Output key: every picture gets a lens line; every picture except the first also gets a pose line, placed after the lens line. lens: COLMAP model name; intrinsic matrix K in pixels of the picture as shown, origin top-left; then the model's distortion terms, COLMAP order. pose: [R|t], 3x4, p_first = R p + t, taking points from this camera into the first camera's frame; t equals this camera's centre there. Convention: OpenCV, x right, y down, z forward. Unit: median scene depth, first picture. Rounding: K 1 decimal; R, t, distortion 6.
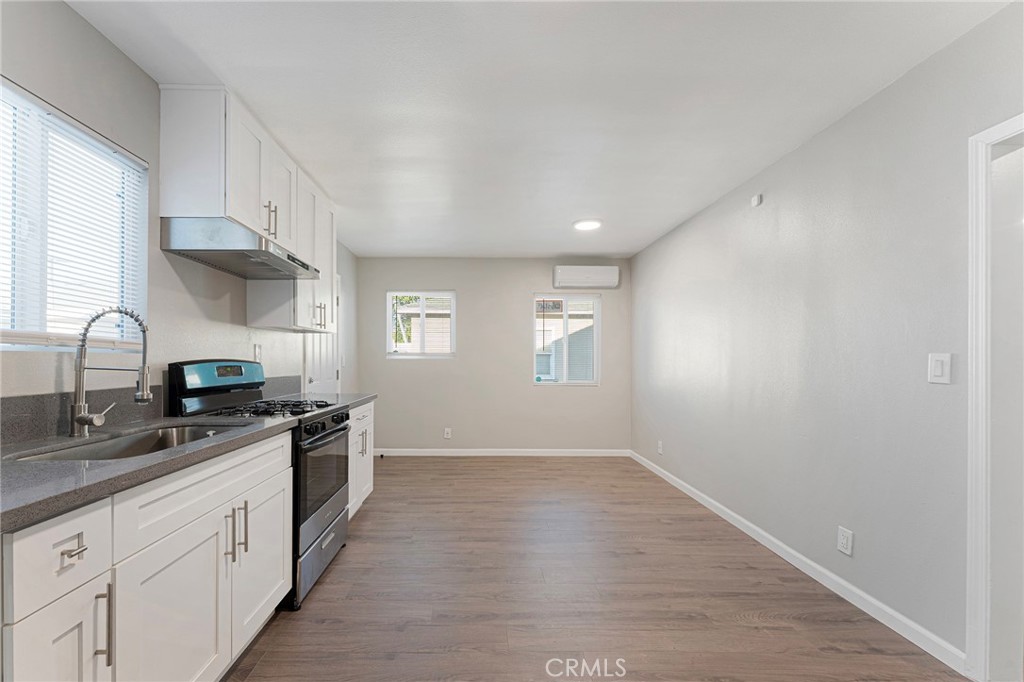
lens RADIAL K [[431.8, 0, 511.8], [0, 431.8, 361.2], [0, 0, 1]] dist [0.001652, 0.000125]
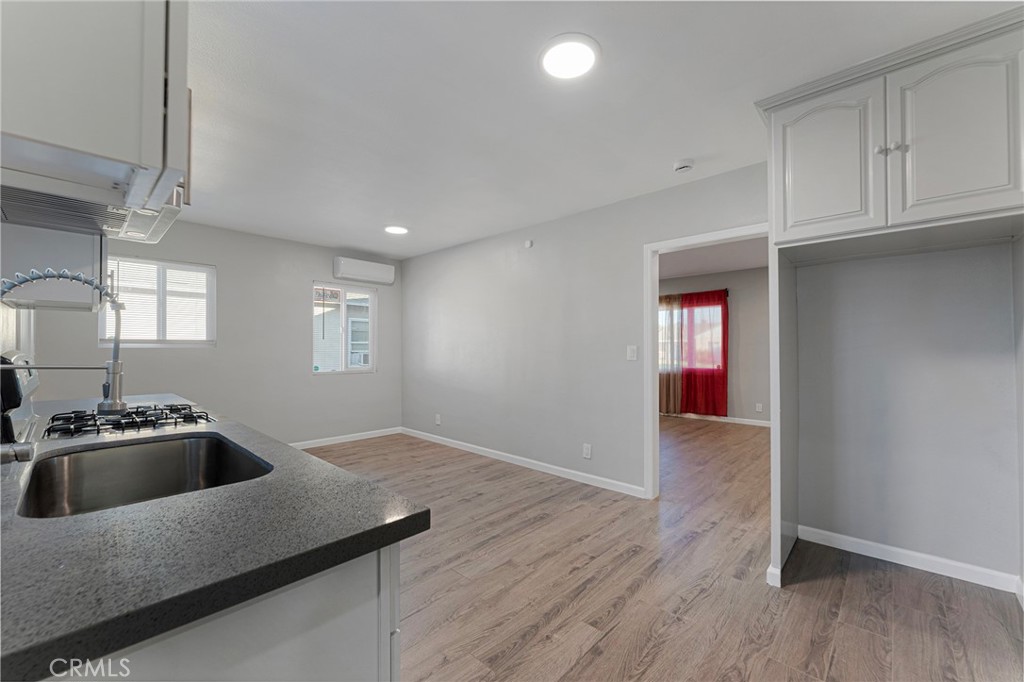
lens RADIAL K [[408.8, 0, 515.4], [0, 408.8, 343.8], [0, 0, 1]] dist [-0.000562, -0.000207]
pose [[0.682670, 0.006214, 0.730700, -0.519401], [0.003367, 0.999926, -0.011649, -0.003439], [-0.730719, 0.010412, 0.682599, 0.055352]]
